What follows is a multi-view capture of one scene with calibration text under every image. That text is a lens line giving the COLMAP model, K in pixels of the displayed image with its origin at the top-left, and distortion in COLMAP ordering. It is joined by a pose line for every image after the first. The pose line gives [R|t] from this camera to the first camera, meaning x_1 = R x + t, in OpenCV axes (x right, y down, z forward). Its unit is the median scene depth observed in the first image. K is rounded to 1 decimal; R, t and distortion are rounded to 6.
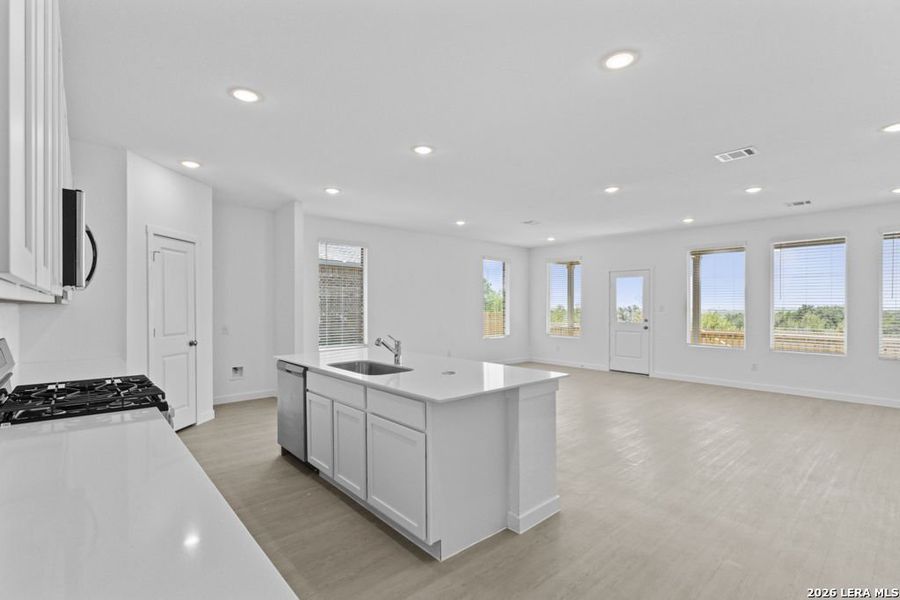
lens RADIAL K [[425.2, 0, 437.8], [0, 425.2, 302.2], [0, 0, 1]] dist [0.001608, 0.000305]
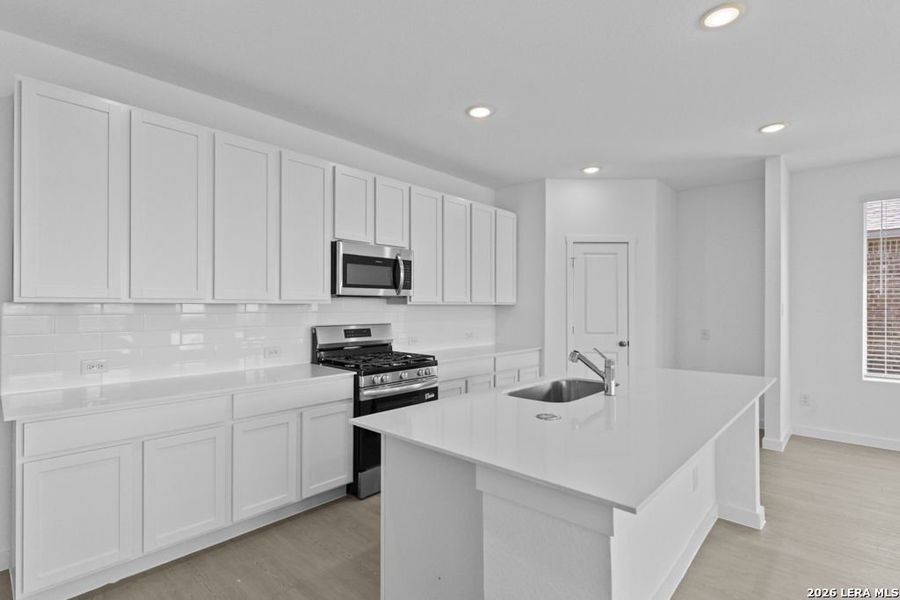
lens RADIAL K [[438.5, 0, 452.3], [0, 438.5, 305.7], [0, 0, 1]] dist [-0.005049, -0.000838]
pose [[0.137544, 0.002768, -0.990492, 0.440162], [0.004298, 0.999985, 0.003391, 0.002131], [0.990486, -0.004724, 0.137530, 0.527905]]
